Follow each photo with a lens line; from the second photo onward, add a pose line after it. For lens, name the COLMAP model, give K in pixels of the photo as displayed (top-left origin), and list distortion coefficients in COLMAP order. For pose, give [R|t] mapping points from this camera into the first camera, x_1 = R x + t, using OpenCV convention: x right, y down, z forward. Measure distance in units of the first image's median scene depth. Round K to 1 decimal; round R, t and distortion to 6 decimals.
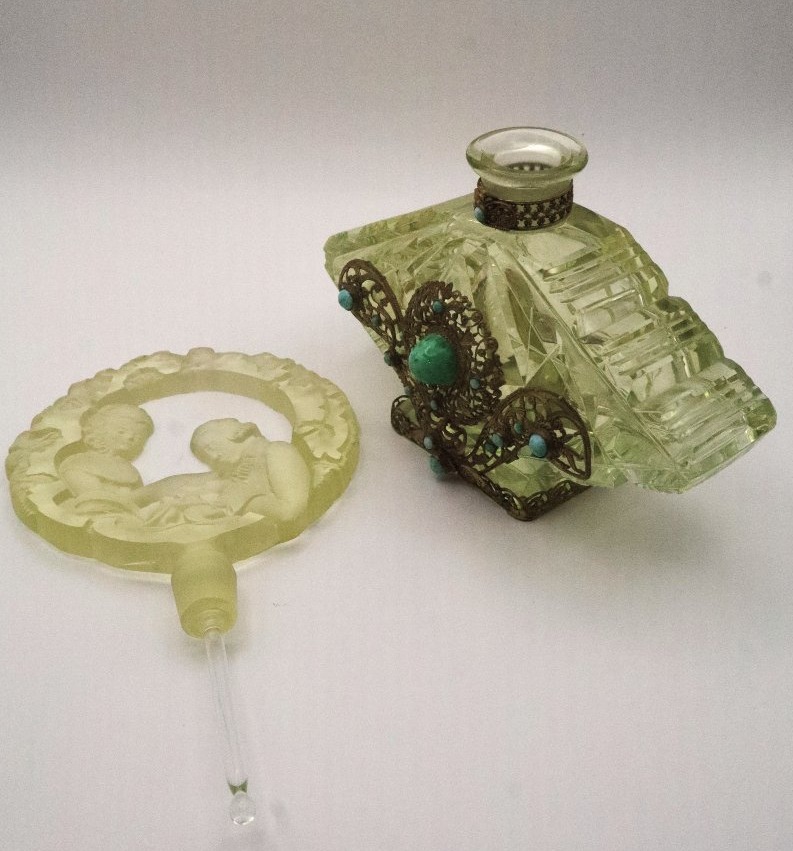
lens RADIAL K [[973.7, 0, 396.5], [0, 973.7, 425.5], [0, 0, 1]] dist [-0.002339, 0.005890]
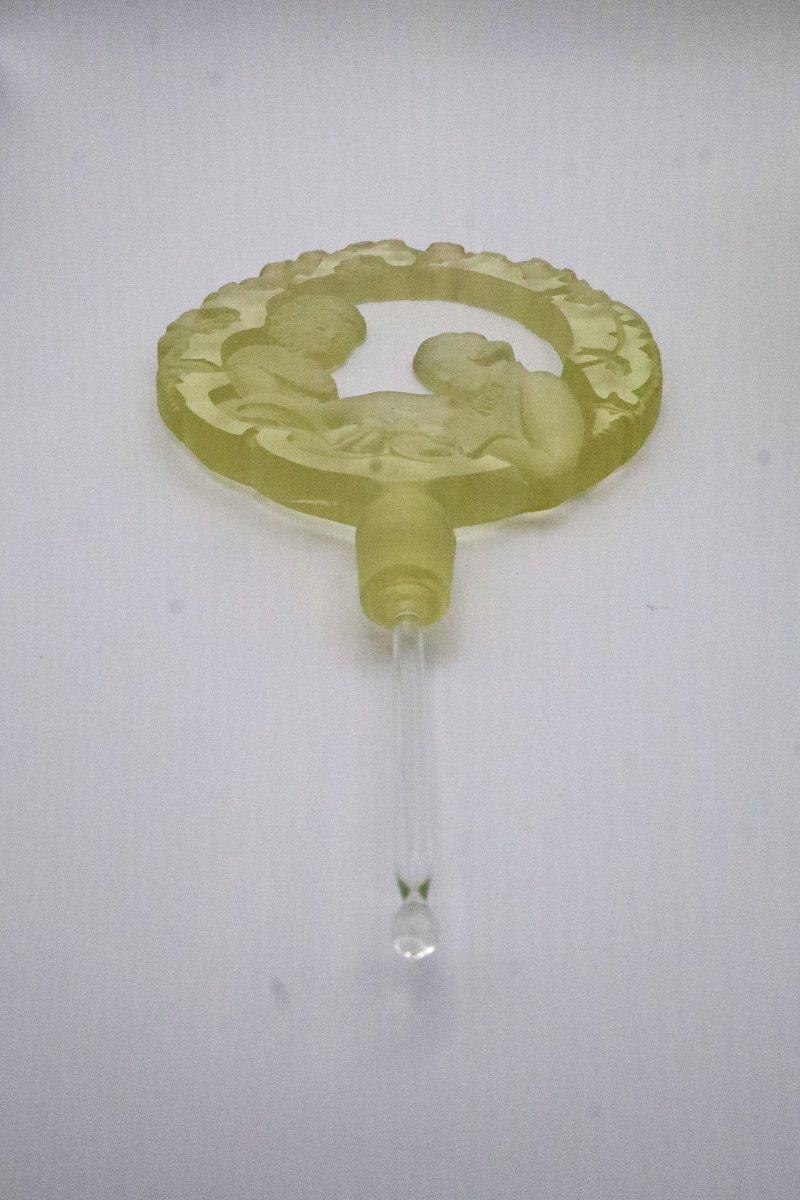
lens RADIAL K [[1005.9, 0, 400.0], [0, 1005.9, 600.0], [0, 0, 1]] dist [-0.007629, 0.001556]
pose [[0.965806, 0.184681, -0.181966, -0.063486], [-0.156649, 0.974928, 0.158040, 0.078795], [0.206590, -0.124131, 0.970521, 0.302942]]
